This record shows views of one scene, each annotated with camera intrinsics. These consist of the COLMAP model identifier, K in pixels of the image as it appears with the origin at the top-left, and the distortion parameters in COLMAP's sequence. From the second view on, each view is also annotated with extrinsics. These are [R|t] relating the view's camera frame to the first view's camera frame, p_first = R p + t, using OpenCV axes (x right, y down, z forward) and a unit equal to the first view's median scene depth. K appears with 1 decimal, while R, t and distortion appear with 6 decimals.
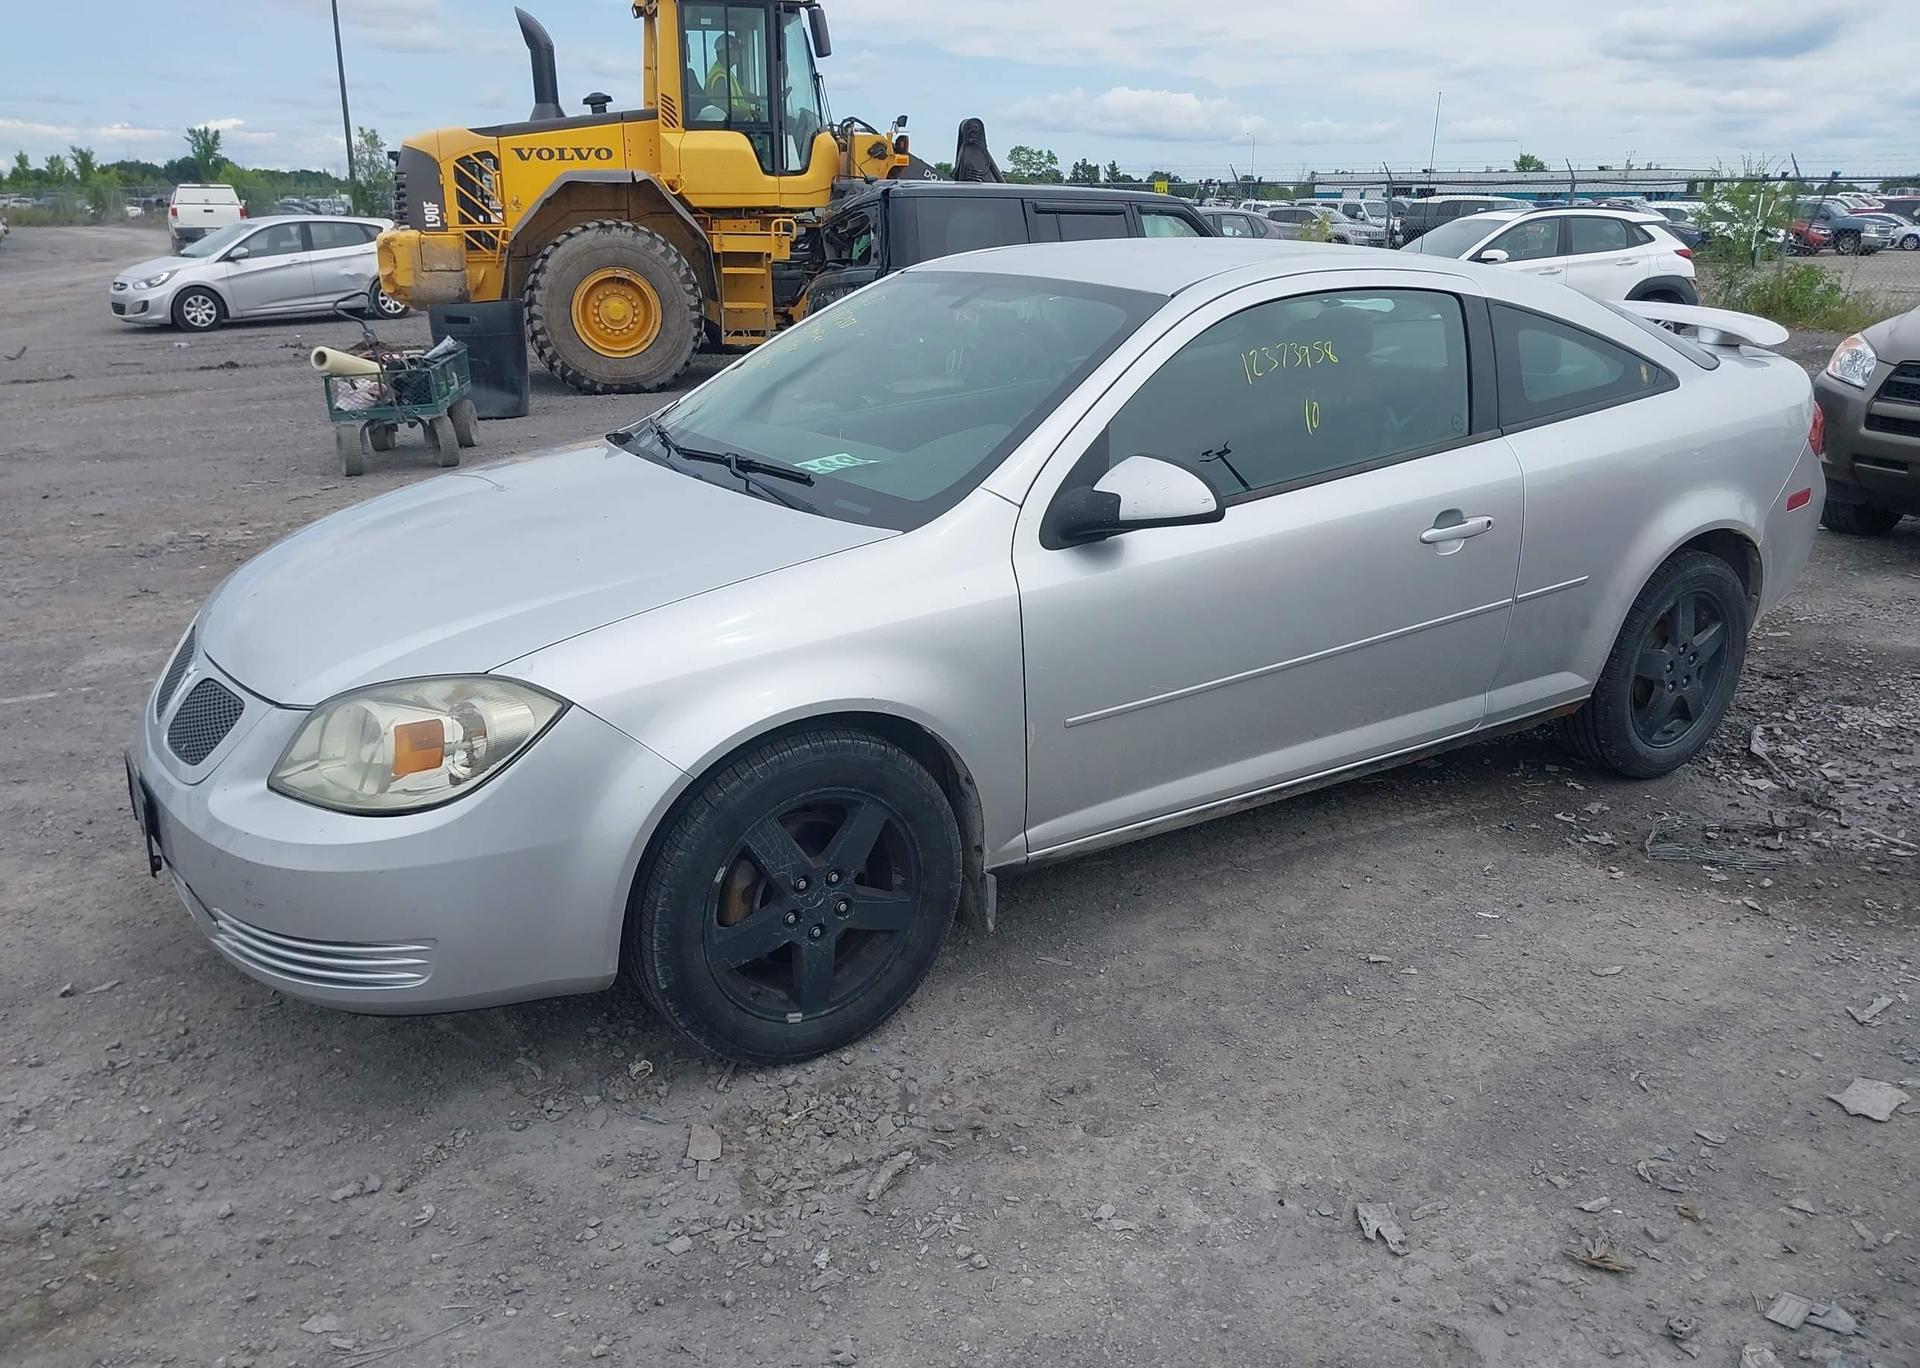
lens RADIAL K [[1534.4, 0, 961.4], [0, 1534.4, 723.3], [0, 0, 1]] dist [0.005290, 0.000228]
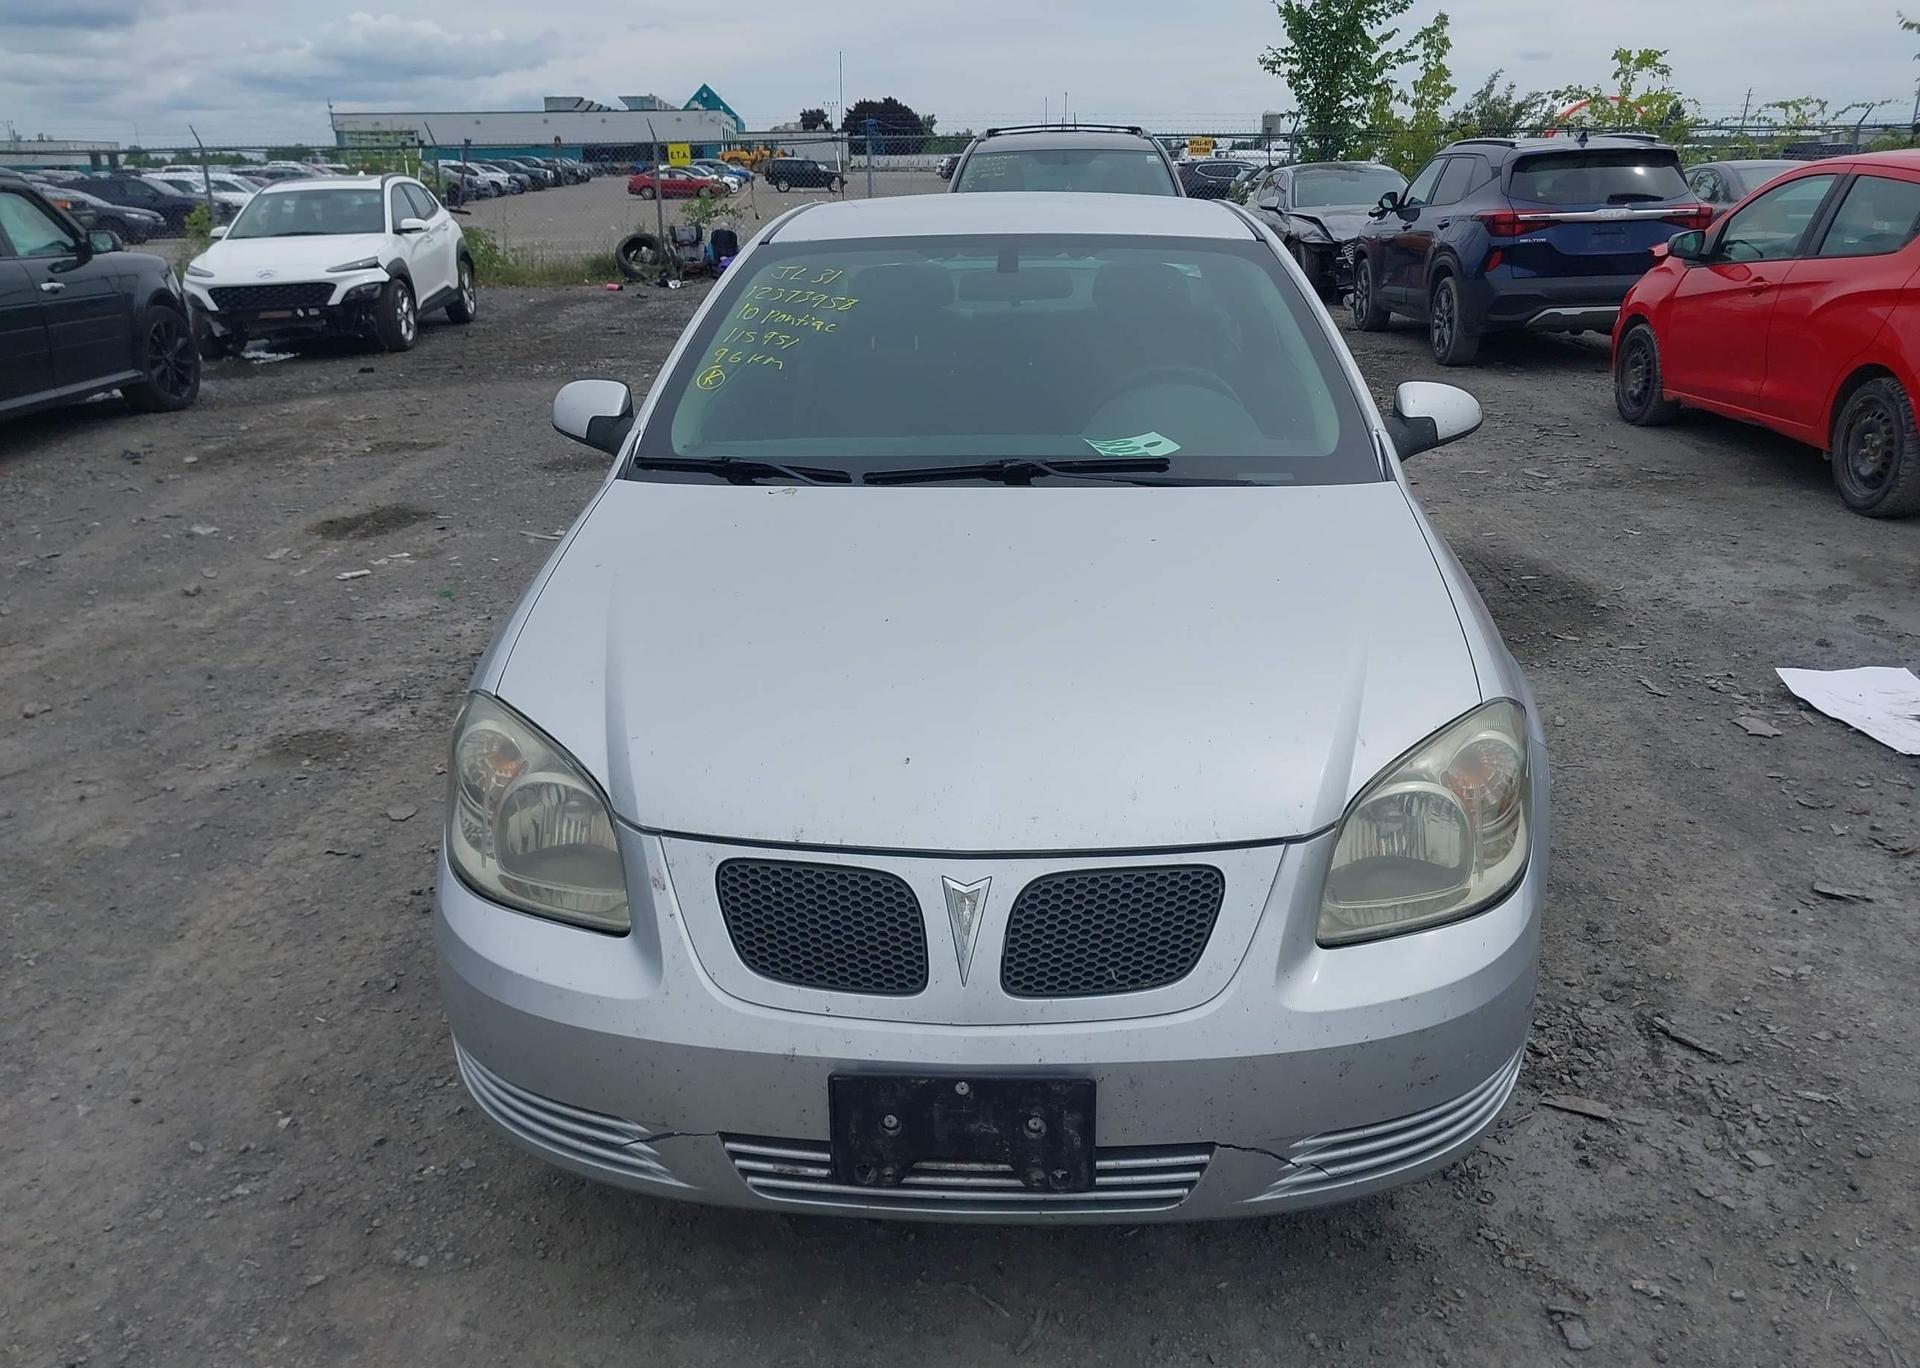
lens RADIAL K [[1534.4, 0, 961.4], [0, 1534.4, 723.3], [0, 0, 1]] dist [0.005290, 0.000228]
pose [[0.581302, -0.289764, 0.760345, -0.940727], [0.277363, 0.949043, 0.149625, -0.190197], [-0.764956, 0.123915, 0.632050, 0.567452]]
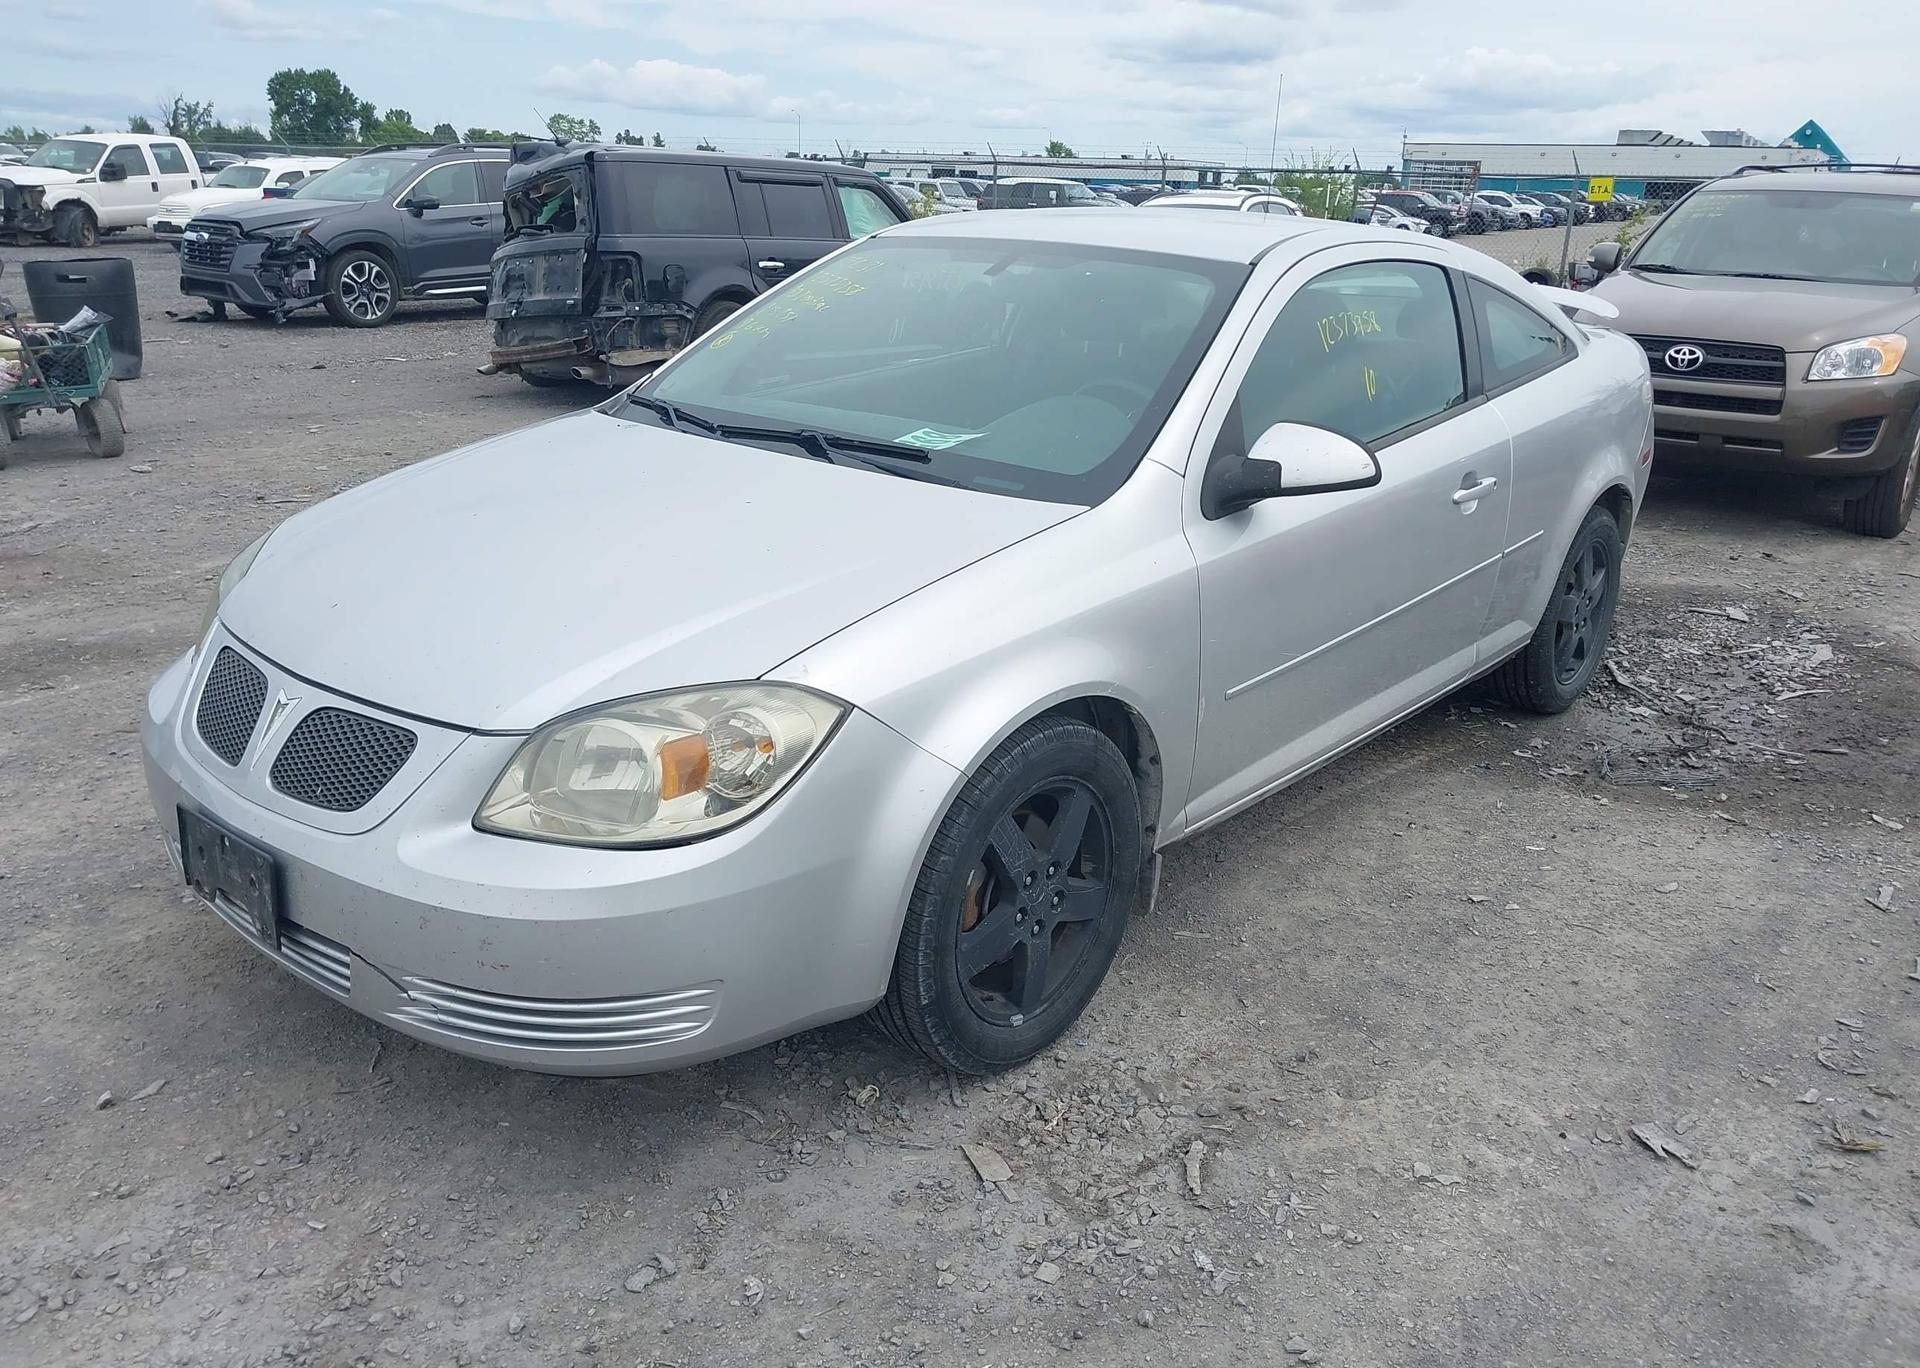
lens RADIAL K [[1525.7, 0, 959.8], [0, 1525.7, 730.1], [0, 0, 1]] dist [0.003328, -0.003002]
pose [[0.958387, -0.071945, 0.276256, -0.369473], [0.066429, 0.997361, 0.029286, -0.017352], [-0.277634, -0.009716, 0.960638, 0.095814]]
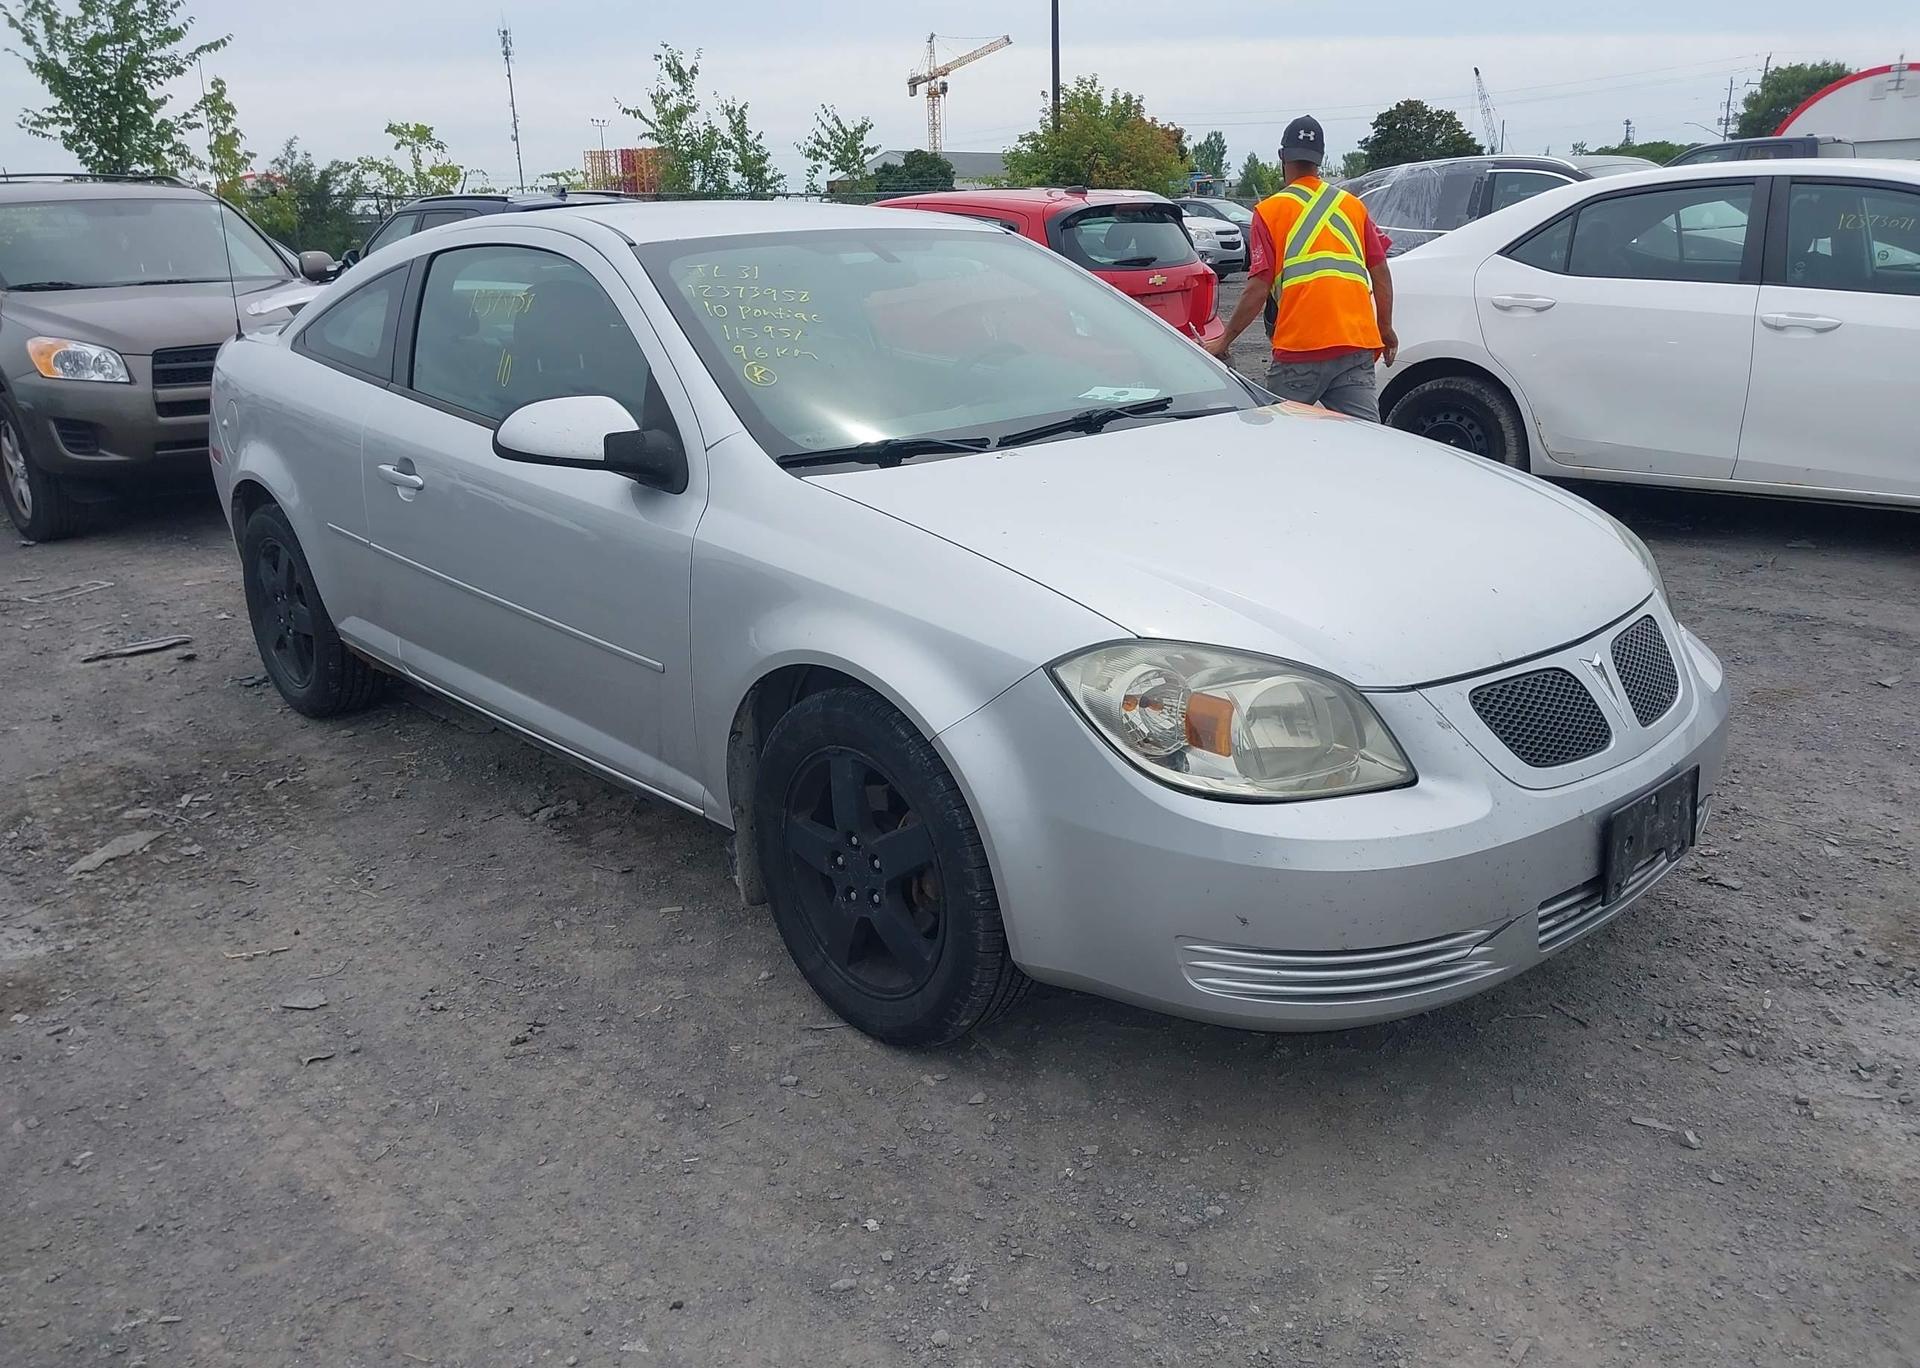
lens RADIAL K [[1550.4, 0, 919.9], [0, 1550.4, 711.0], [0, 0, 1]] dist [-0.009442, 0.022001]
pose [[-0.192289, -0.297668, 0.935103, -1.200874], [0.340893, 0.873285, 0.348089, -0.421474], [-0.920226, 0.385704, -0.066450, 1.360553]]
